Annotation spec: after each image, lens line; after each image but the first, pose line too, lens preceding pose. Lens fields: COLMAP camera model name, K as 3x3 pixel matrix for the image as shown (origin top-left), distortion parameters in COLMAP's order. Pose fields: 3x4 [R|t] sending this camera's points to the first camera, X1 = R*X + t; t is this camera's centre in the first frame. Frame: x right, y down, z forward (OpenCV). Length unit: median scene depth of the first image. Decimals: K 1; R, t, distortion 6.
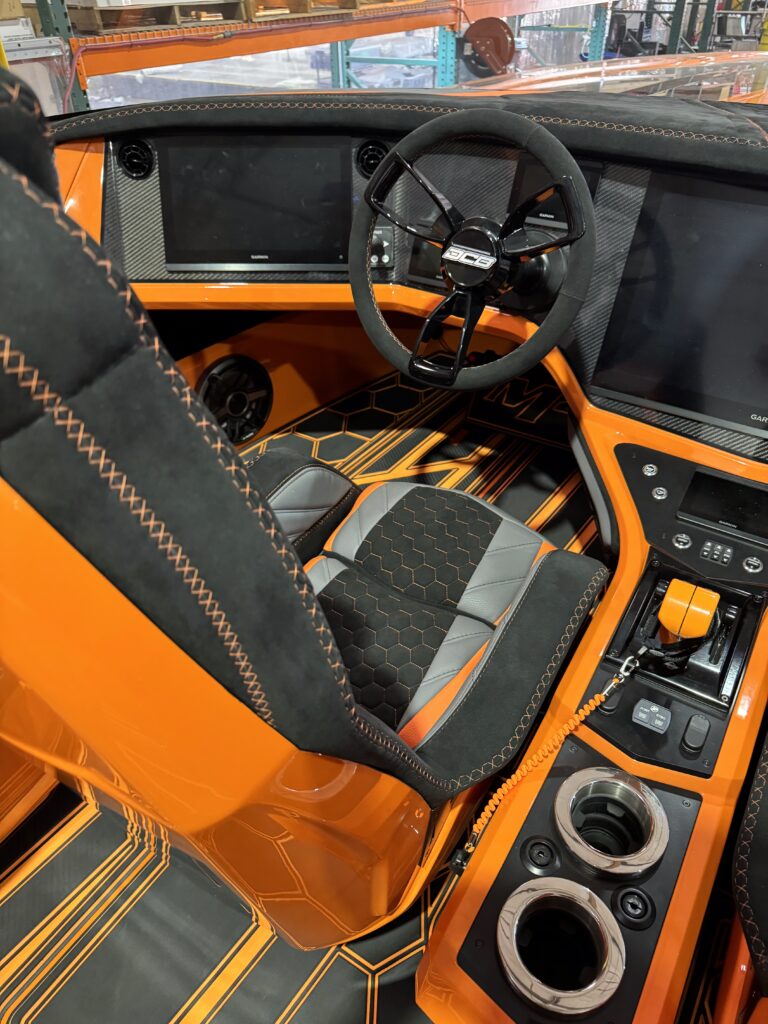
lens RADIAL K [[725.7, 0, 384.0], [0, 725.7, 512.0], [0, 0, 1]] dist [0.060320, -0.076844]
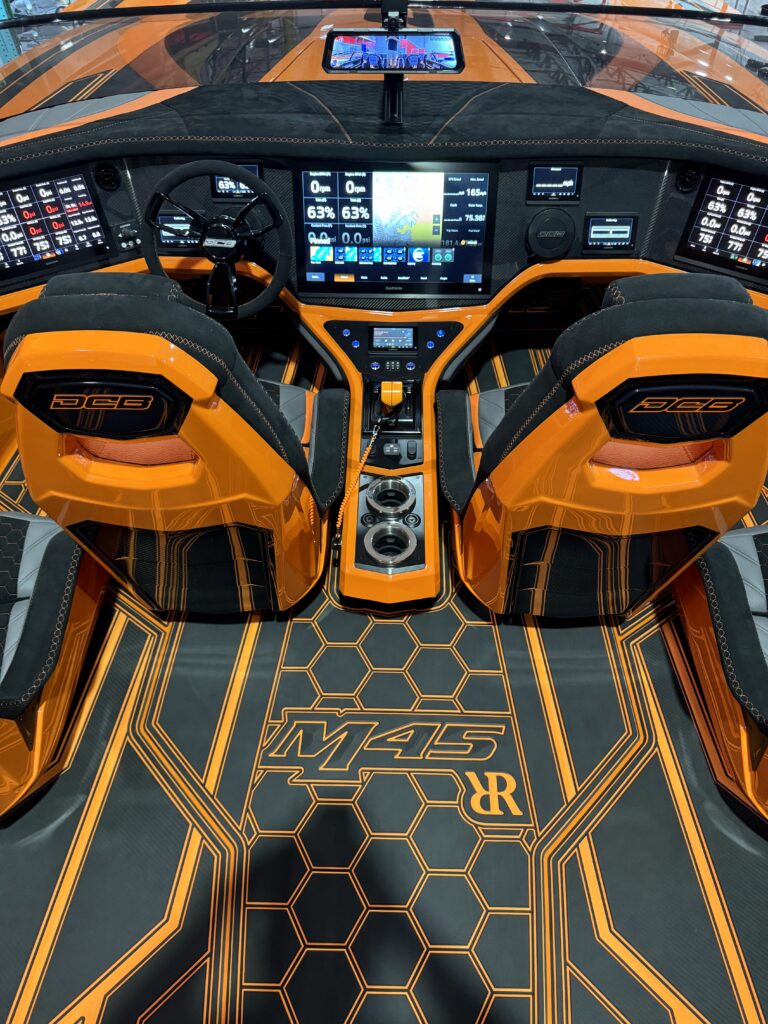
lens RADIAL K [[730.7, 0, 379.6], [0, 730.7, 525.0], [0, 0, 1]] dist [0.046600, -0.060185]
pose [[0.859832, -0.381268, 0.339592, -0.249636], [0.314027, 0.919341, 0.237063, -0.017260], [-0.402585, -0.097194, 0.910208, -0.498061]]
